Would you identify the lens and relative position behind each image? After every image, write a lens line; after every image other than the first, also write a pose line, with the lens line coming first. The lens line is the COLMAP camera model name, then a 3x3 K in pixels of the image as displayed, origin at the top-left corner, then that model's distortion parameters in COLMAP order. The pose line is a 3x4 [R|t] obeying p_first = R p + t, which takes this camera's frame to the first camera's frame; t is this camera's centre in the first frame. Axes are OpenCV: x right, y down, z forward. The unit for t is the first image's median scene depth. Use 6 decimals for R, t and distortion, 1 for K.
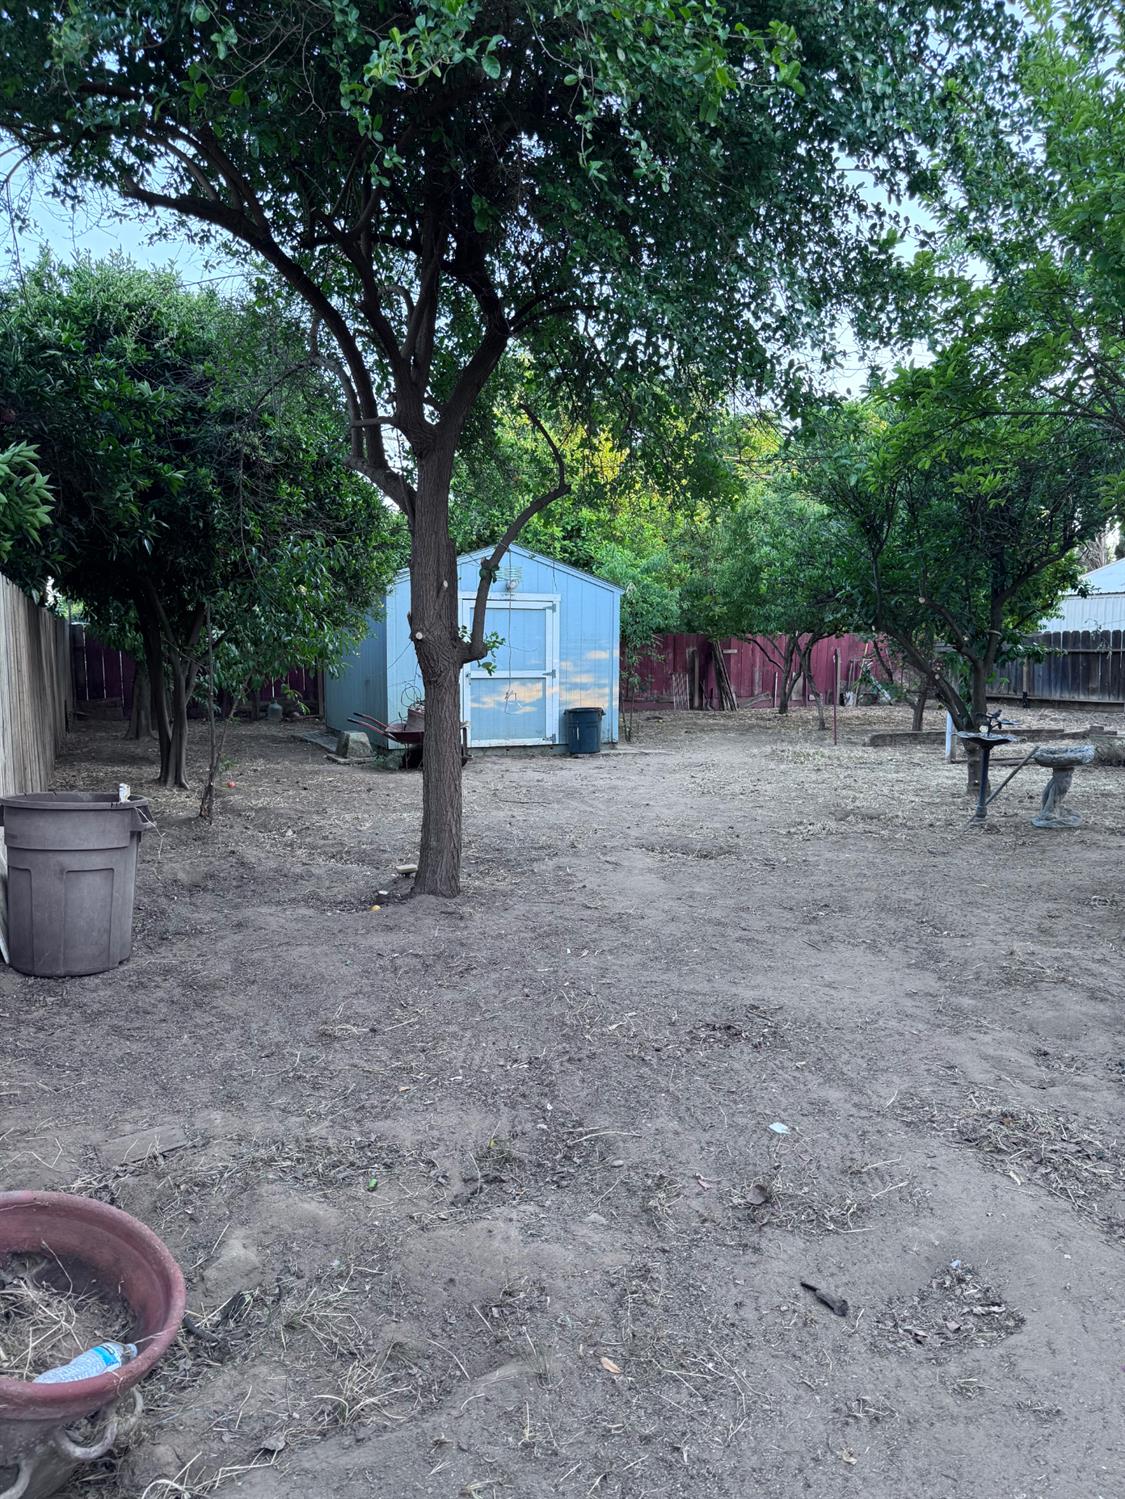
lens RADIAL K [[1072.8, 0, 566.8], [0, 1072.8, 757.4], [0, 0, 1]] dist [0.029251, -0.062537]
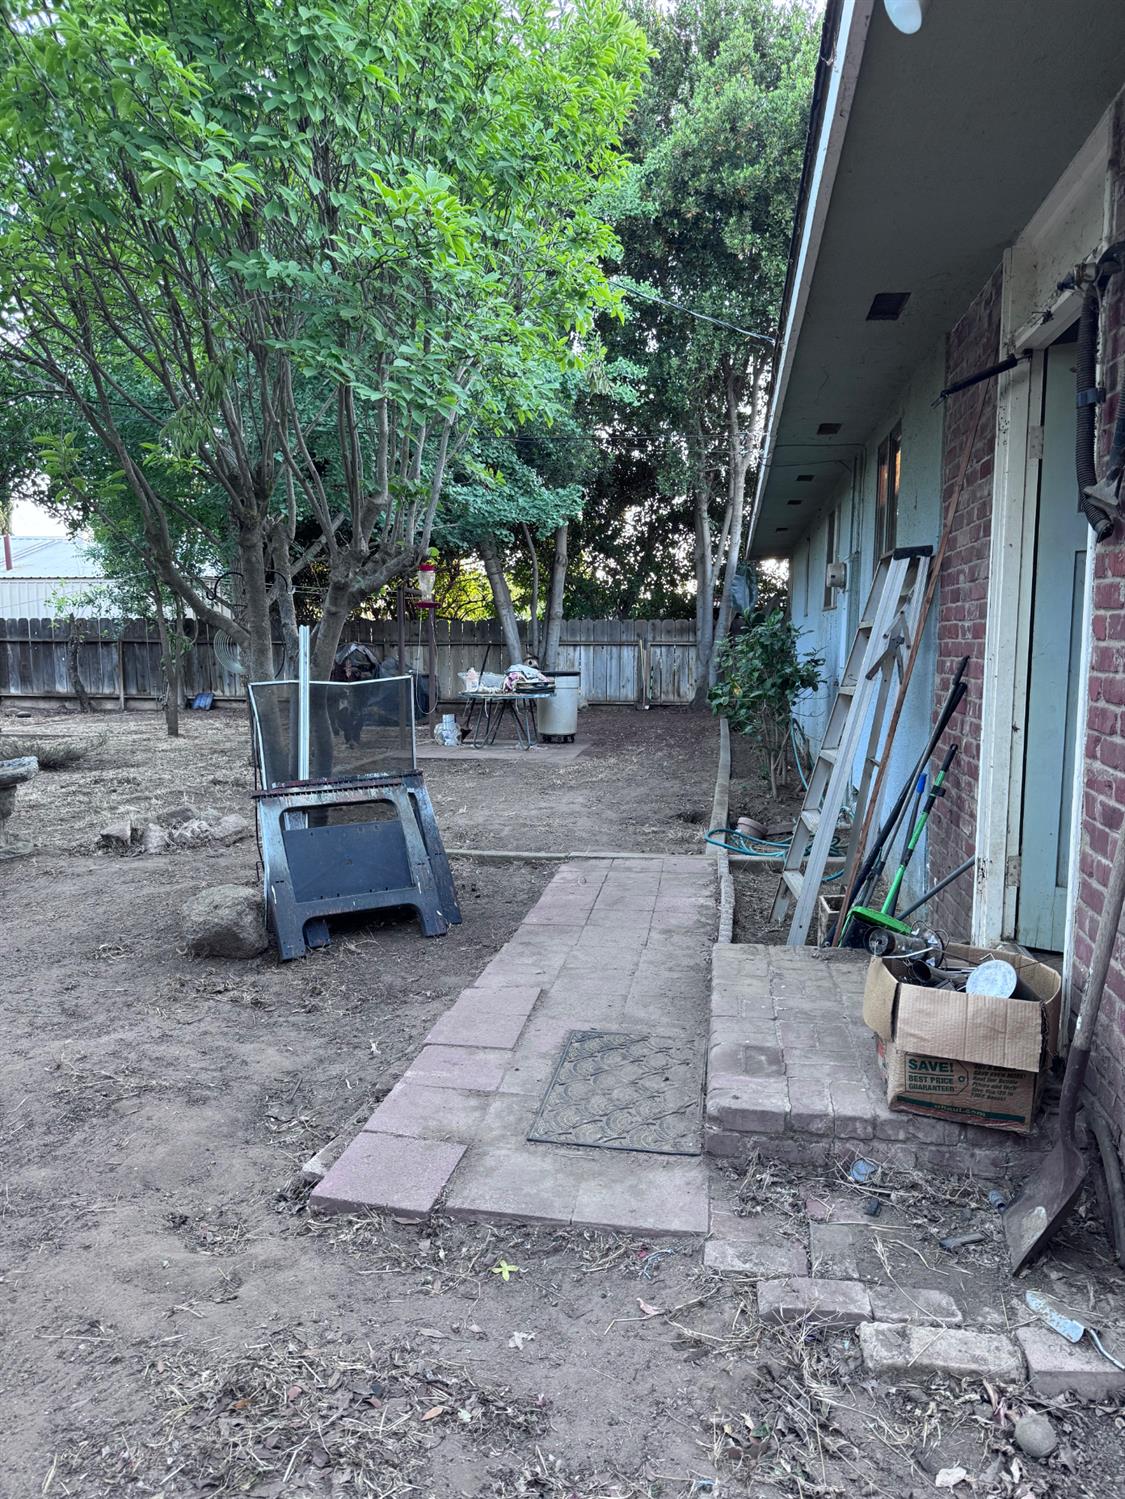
lens RADIAL K [[1072.8, 0, 556.5], [0, 1072.8, 757.8], [0, 0, 1]] dist [0.029251, -0.062537]
pose [[0.547913, -0.086155, 0.832087, 0.017796], [0.079294, 0.995553, 0.050866, -0.034261], [-0.832768, 0.038109, 0.552308, 0.337464]]
